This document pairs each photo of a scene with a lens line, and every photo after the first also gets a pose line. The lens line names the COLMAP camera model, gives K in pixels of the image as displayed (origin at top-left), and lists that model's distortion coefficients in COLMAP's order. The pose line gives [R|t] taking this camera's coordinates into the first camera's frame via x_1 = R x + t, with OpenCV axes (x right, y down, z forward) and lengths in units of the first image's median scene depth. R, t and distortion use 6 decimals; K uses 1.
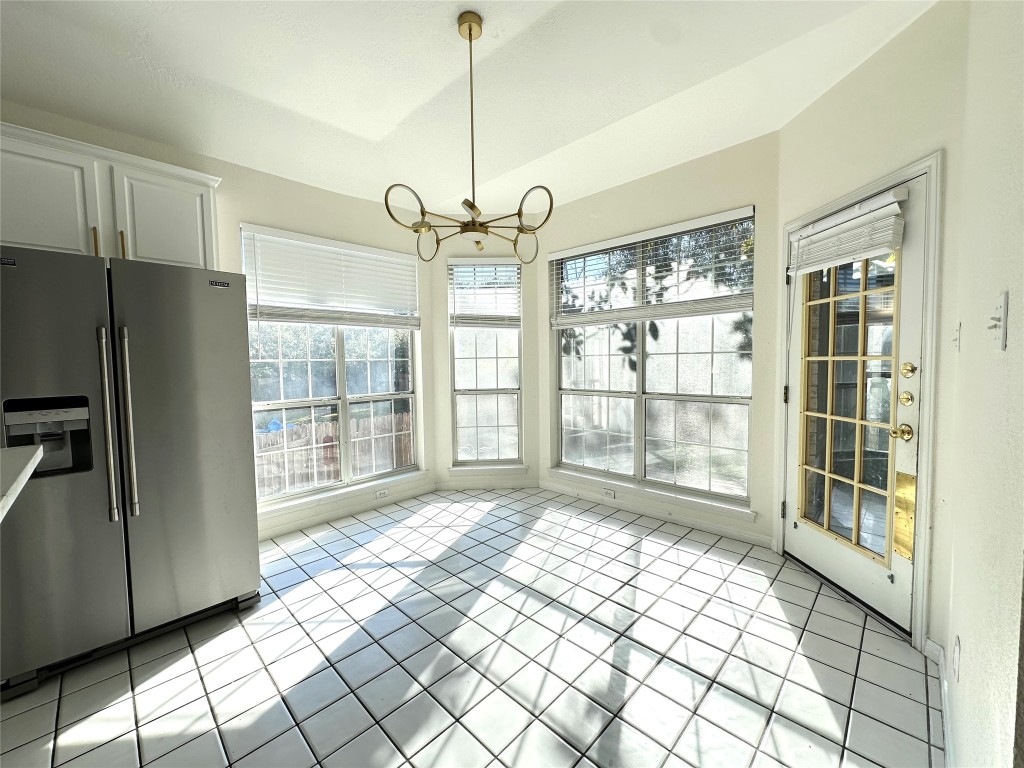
lens RADIAL K [[406.7, 0, 517.0], [0, 406.7, 386.2], [0, 0, 1]] dist [-0.000477, 0.000099]
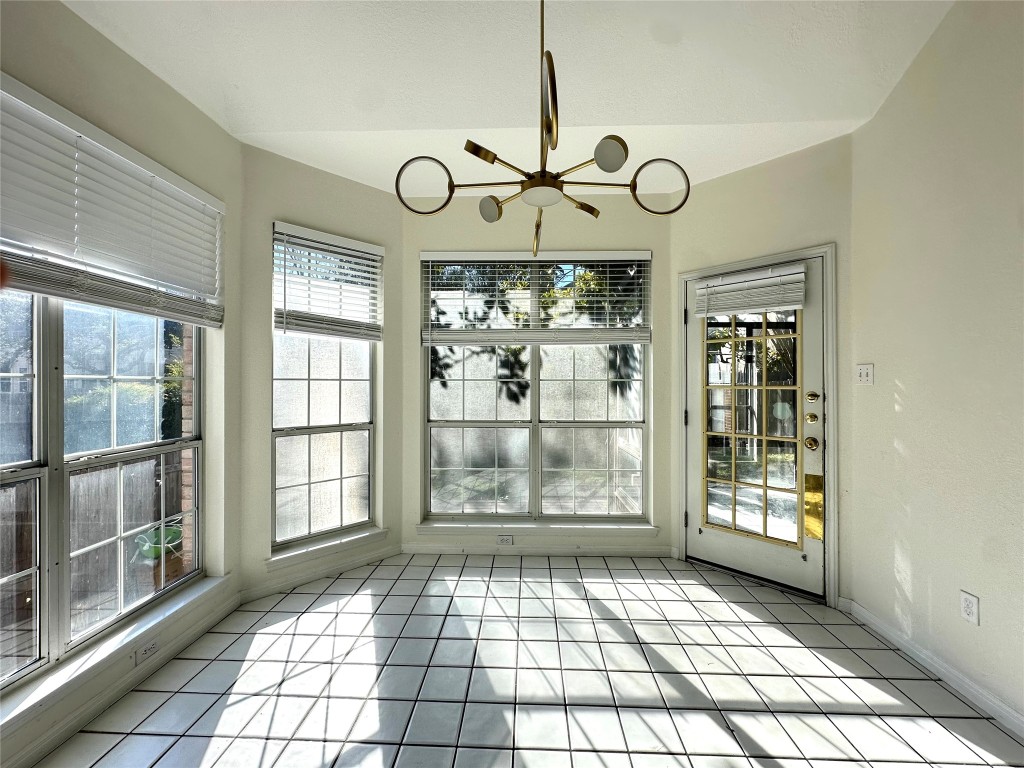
lens RADIAL K [[406.7, 0, 518.9], [0, 406.7, 385.3], [0, 0, 1]] dist [-0.000477, 0.000099]
pose [[0.748277, 0.017277, 0.663162, -0.337031], [0.028112, 0.997937, -0.057718, -0.013783], [-0.662791, 0.061832, 0.746247, 0.323641]]
